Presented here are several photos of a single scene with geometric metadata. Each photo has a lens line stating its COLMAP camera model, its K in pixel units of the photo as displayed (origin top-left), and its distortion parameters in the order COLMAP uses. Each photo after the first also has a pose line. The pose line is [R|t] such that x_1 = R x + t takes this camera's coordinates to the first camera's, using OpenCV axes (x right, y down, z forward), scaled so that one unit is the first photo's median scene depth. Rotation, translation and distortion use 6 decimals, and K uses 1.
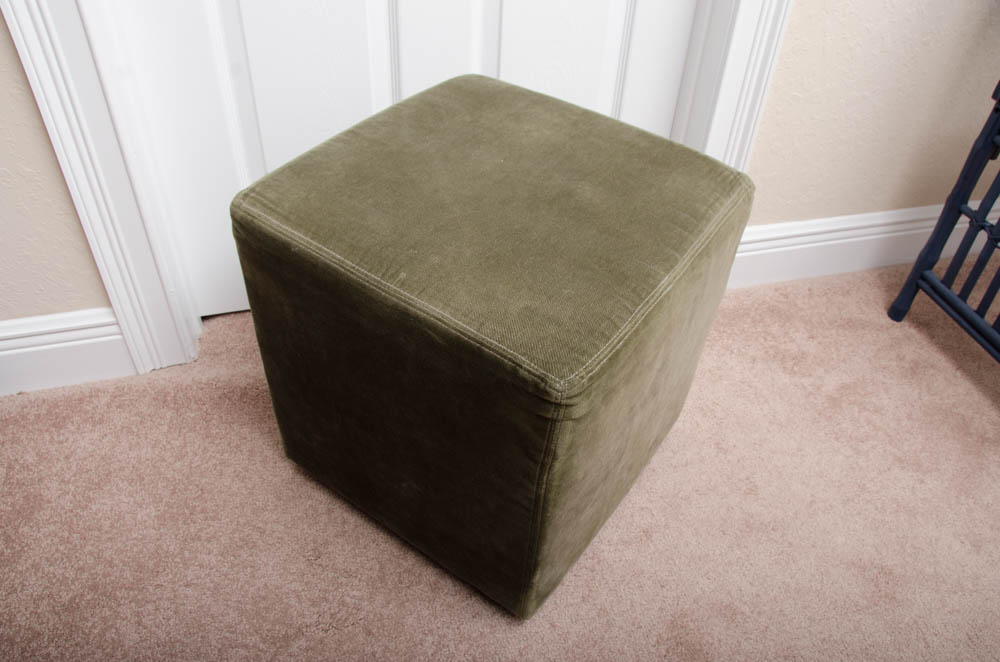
lens RADIAL K [[765.9, 0, 488.1], [0, 765.9, 317.7], [0, 0, 1]] dist [-0.169614, 0.100040]
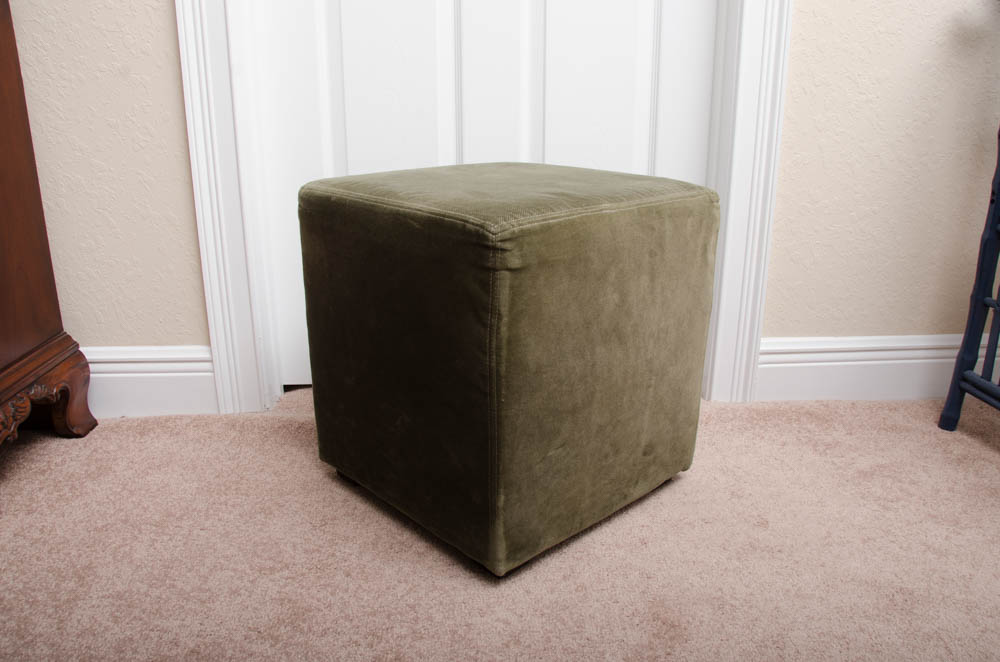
lens RADIAL K [[765.9, 0, 488.1], [0, 765.9, 317.7], [0, 0, 1]] dist [-0.169614, 0.100040]
pose [[0.978819, 0.019443, -0.203804, 0.190609], [-0.103612, 0.905626, -0.411225, 0.410652], [0.176575, 0.423632, 0.888458, -0.034662]]
